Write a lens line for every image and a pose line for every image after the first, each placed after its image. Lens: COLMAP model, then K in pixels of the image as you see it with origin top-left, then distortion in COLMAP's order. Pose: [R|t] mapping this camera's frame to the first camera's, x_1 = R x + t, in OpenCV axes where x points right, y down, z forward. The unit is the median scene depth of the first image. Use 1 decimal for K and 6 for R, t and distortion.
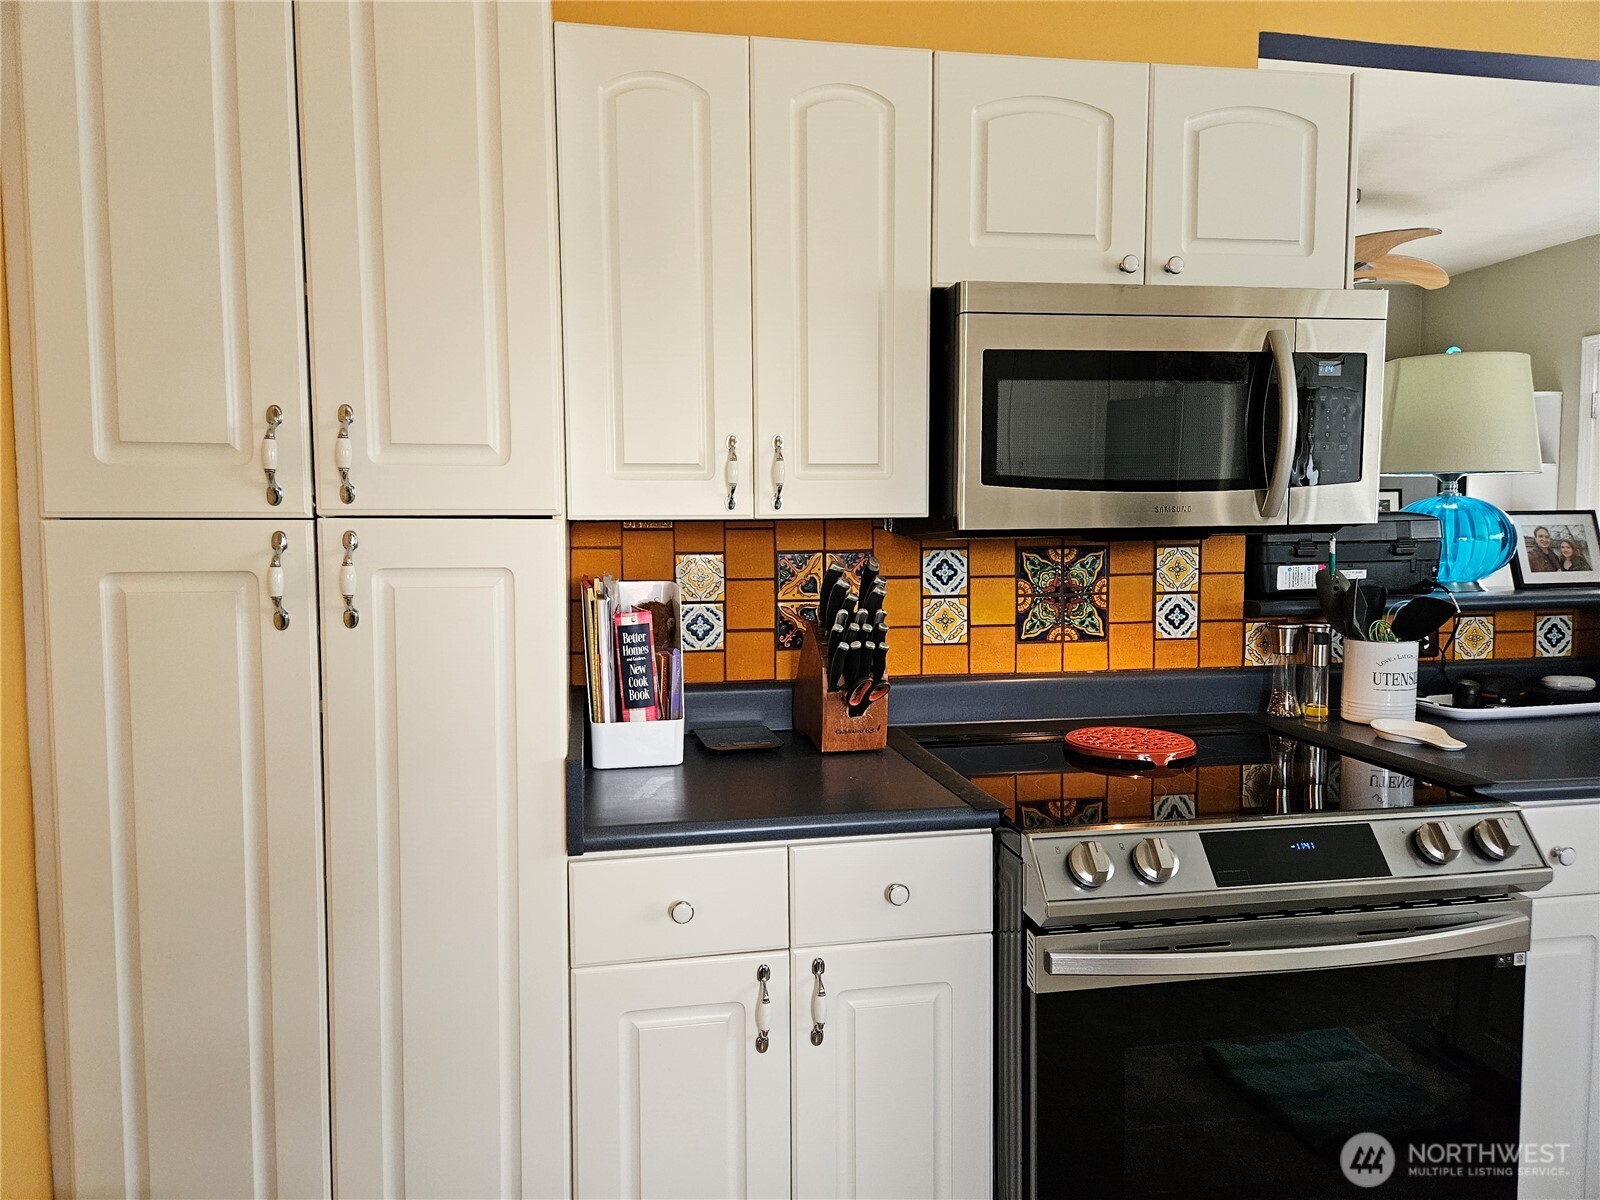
lens RADIAL K [[1071.3, 0, 774.5], [0, 1071.3, 564.3], [0, 0, 1]] dist [0.084136, -0.070394]
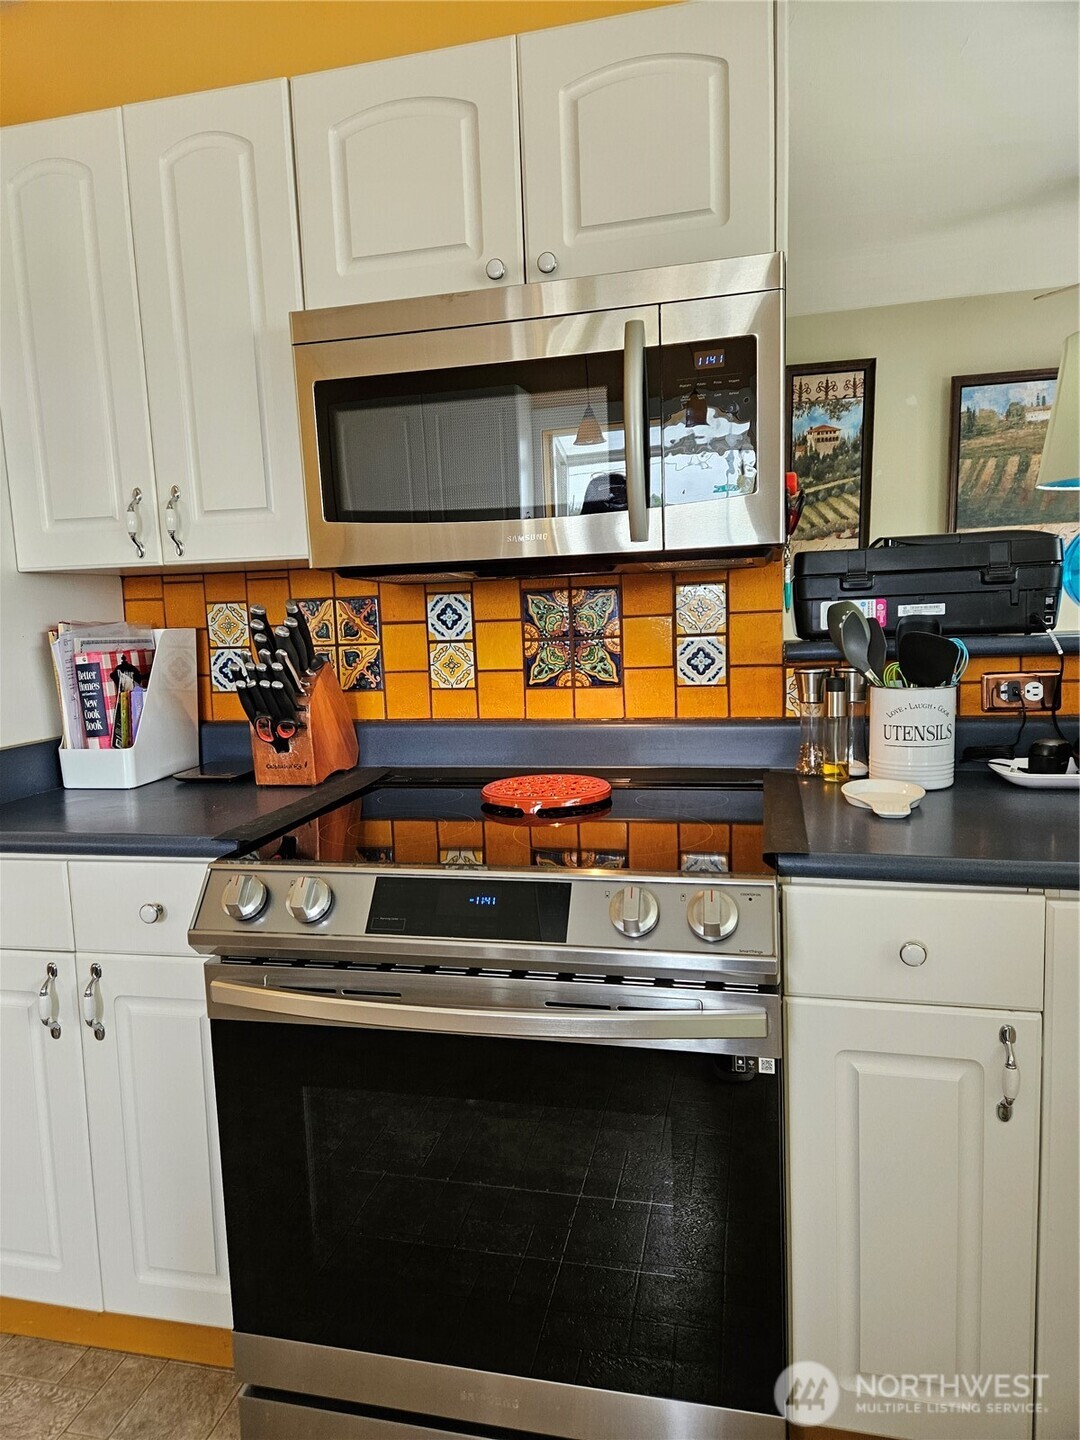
lens RADIAL K [[964.2, 0, 537.5], [0, 964.2, 695.8], [0, 0, 1]] dist [0.084136, -0.070394]
pose [[0.911879, 0.012206, -0.410278, 0.595292], [0.011990, 0.998339, 0.056351, 0.030604], [0.410285, -0.056305, 0.910218, 0.207575]]
